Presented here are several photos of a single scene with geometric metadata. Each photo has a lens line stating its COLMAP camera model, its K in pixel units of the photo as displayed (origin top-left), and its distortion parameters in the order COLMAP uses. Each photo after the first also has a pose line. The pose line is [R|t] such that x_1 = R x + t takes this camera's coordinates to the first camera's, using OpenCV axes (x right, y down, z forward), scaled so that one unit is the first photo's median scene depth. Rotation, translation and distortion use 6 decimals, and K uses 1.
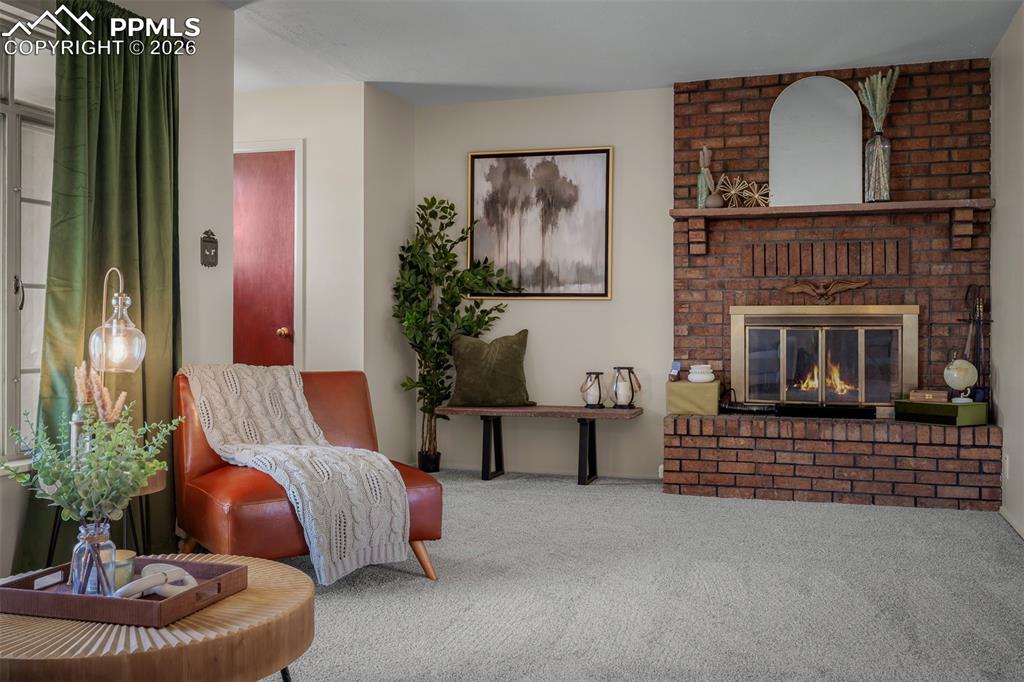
lens RADIAL K [[948.5, 0, 511.1], [0, 948.5, 336.5], [0, 0, 1]] dist [-0.087944, 0.000000]
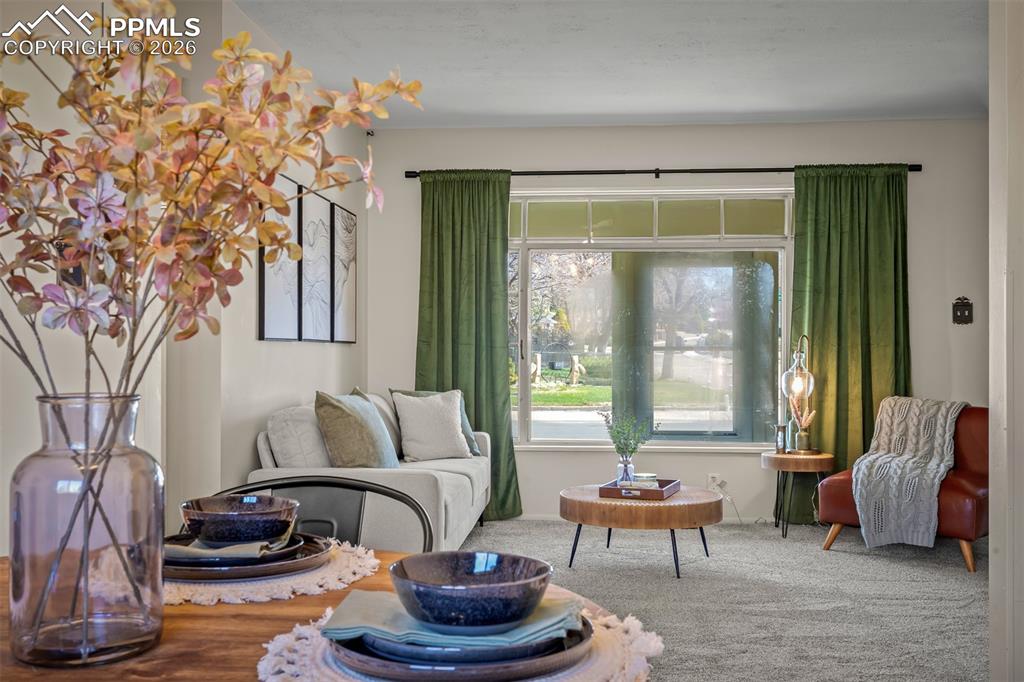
lens RADIAL K [[1023.0, 0, 511.0], [0, 1023.0, 343.1], [0, 0, 1]] dist [0.015601, 0.000000]
pose [[0.207417, -0.005102, -0.978239, 1.083517], [-0.009323, 0.999931, -0.007191, -0.036439], [0.978208, 0.010611, 0.207356, 0.092775]]
